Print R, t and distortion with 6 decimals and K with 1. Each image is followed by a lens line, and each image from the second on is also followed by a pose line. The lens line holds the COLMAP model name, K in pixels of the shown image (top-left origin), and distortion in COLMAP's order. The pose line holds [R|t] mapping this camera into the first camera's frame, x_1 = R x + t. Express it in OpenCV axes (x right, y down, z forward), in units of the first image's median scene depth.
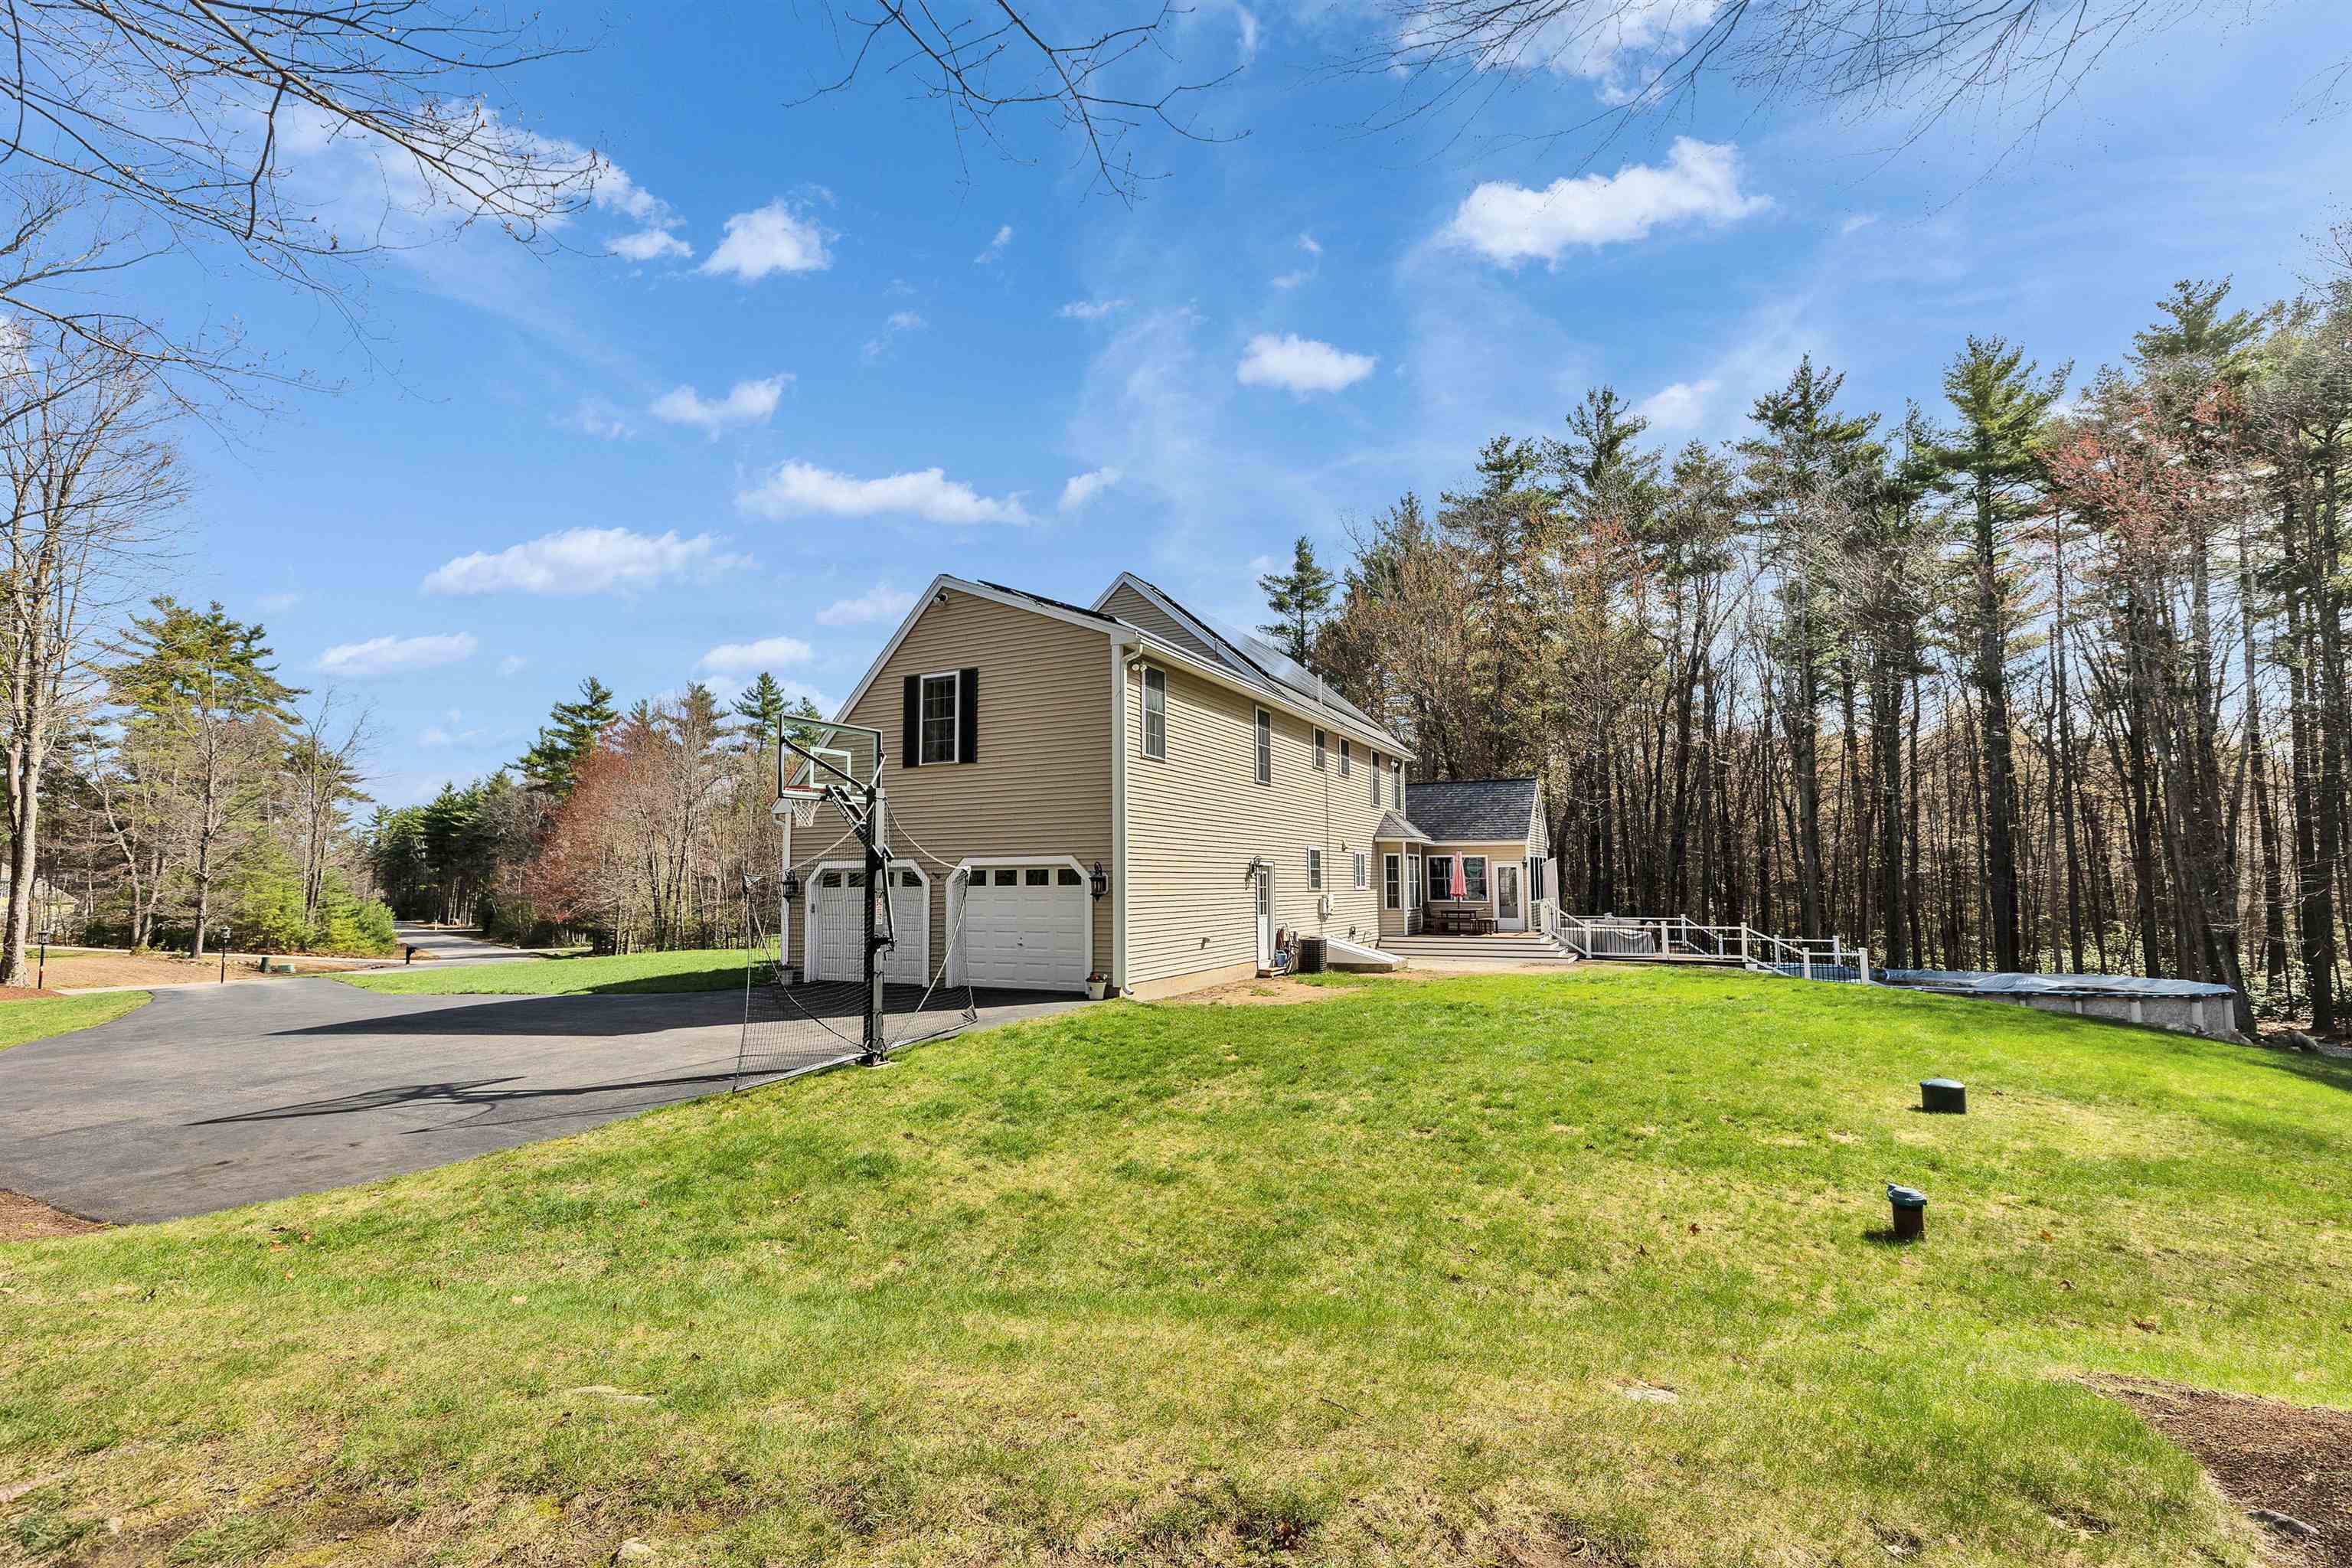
lens RADIAL K [[1053.0, 0, 1176.8], [0, 1053.0, 805.9], [0, 0, 1]] dist [-0.002981, 0.000362]
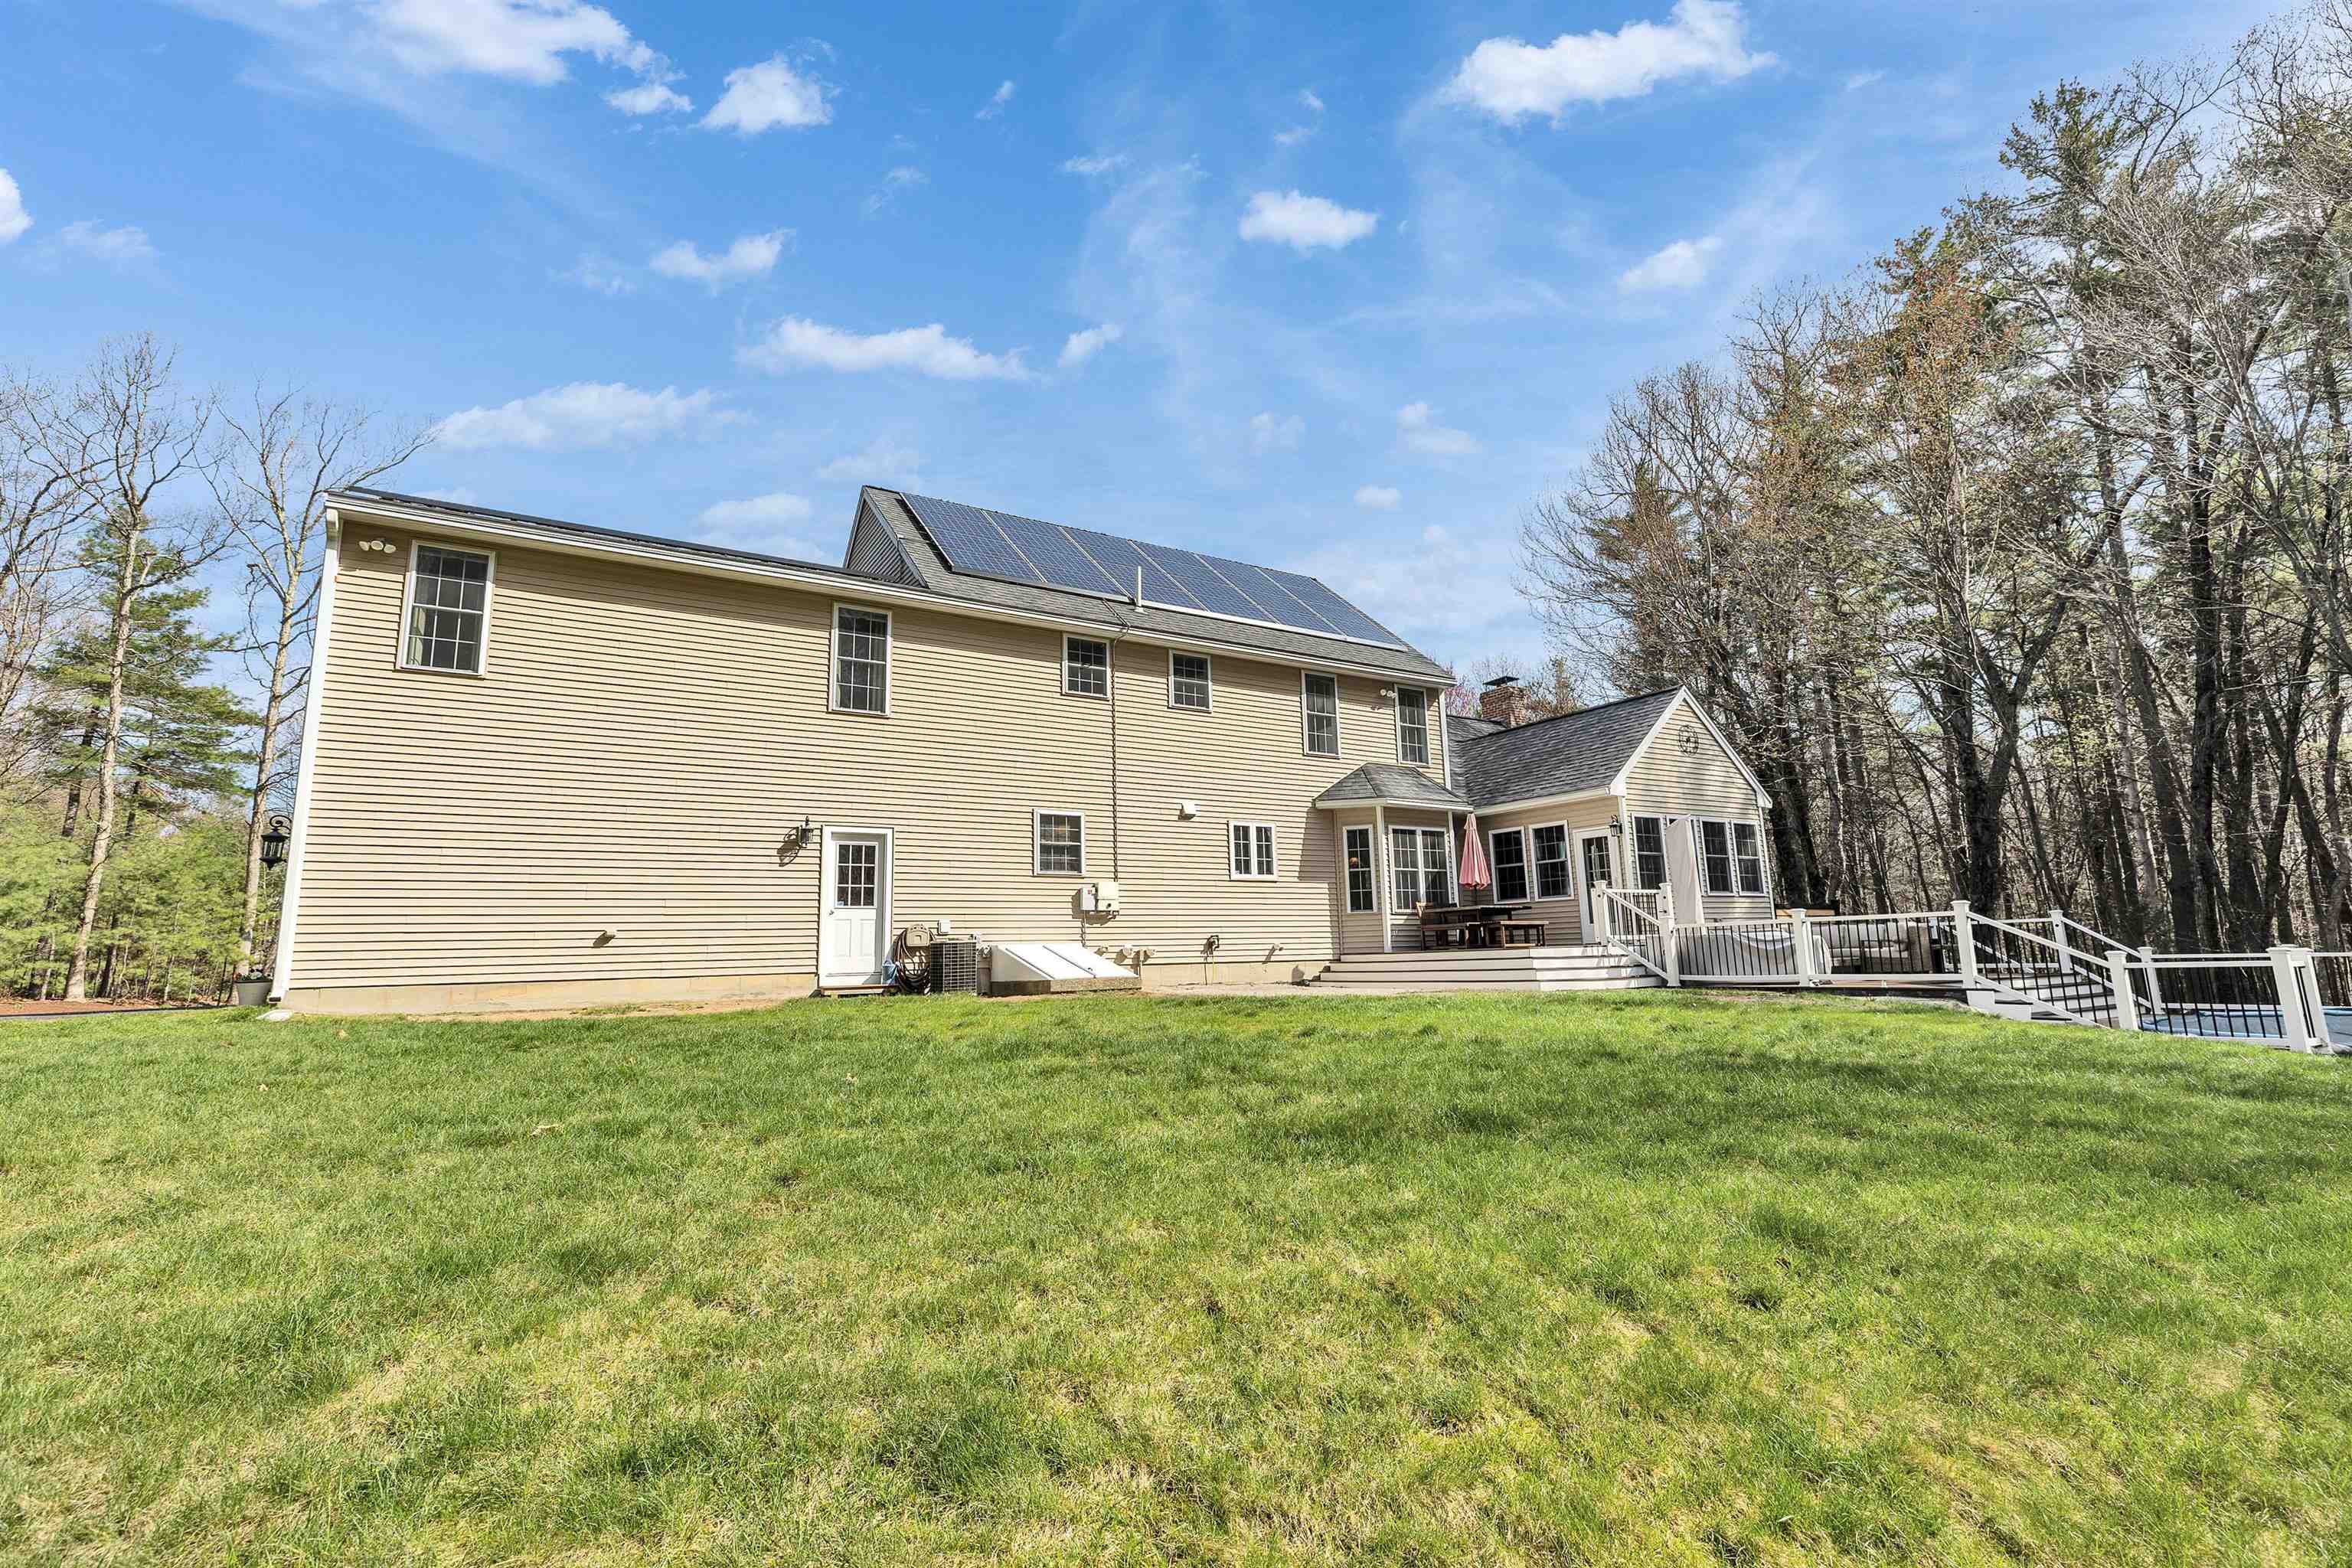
lens RADIAL K [[1053.0, 0, 1176.8], [0, 1053.0, 805.9], [0, 0, 1]] dist [-0.002981, 0.000362]
pose [[0.851027, -0.094819, -0.516491, 0.453081], [0.062633, 0.994870, -0.079441, 0.078841], [0.521374, 0.035257, 0.852600, 0.401114]]
